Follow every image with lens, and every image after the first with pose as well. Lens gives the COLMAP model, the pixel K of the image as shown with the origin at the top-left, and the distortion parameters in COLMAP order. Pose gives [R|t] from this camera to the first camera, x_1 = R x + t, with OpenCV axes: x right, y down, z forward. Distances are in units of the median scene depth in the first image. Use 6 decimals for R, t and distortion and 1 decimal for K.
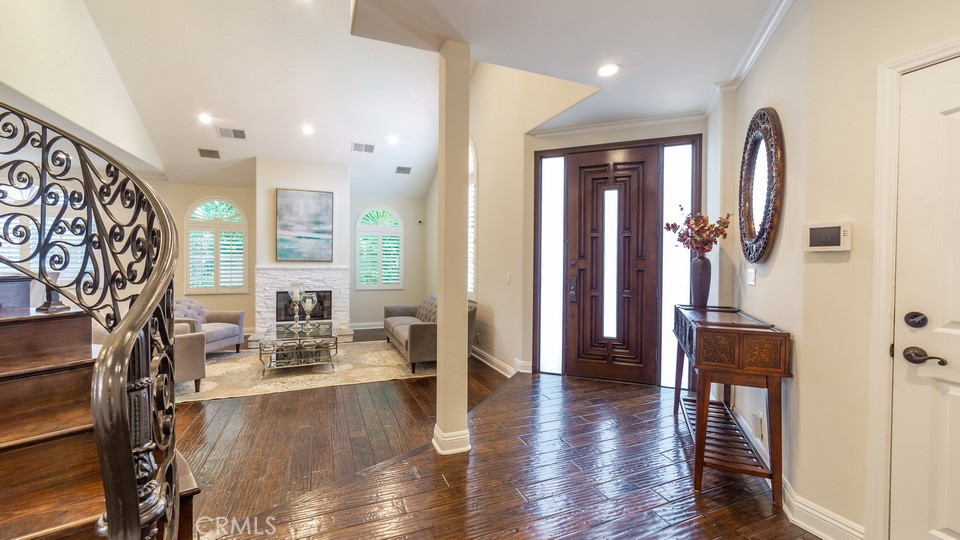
lens RADIAL K [[344.4, 0, 421.0], [0, 344.4, 262.4], [0, 0, 1]] dist [-0.022475, 0.000229]
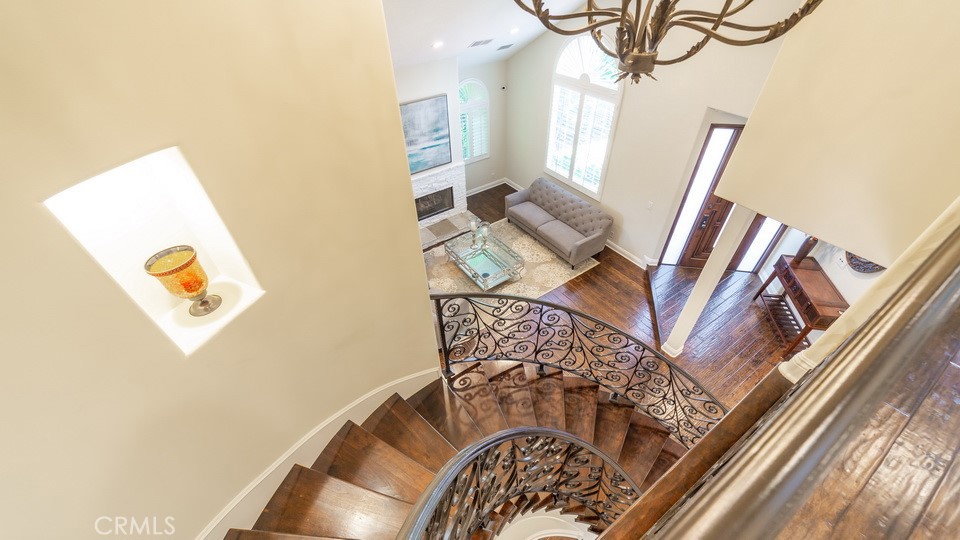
lens RADIAL K [[345.5, 0, 442.7], [0, 345.5, 245.3], [0, 0, 1]] dist [-0.005066, -0.000073]
pose [[0.978134, -0.182283, 0.100134, -0.460901], [0.091431, 0.809336, 0.580185, -0.443489], [-0.186800, -0.558344, 0.808306, -0.025427]]
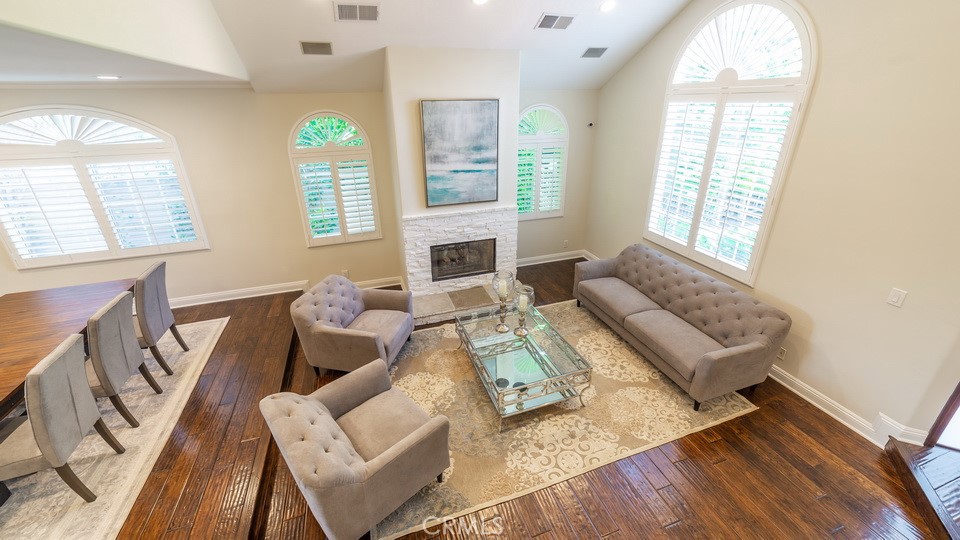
lens RADIAL K [[360.2, 0, 458.7], [0, 360.2, 248.4], [0, 0, 1]] dist [-0.005105, 0.002897]
pose [[0.998198, -0.016913, -0.057575, -0.310042], [0.035597, 0.939303, 0.341238, -0.179049], [0.048309, -0.342673, 0.938212, 0.252020]]
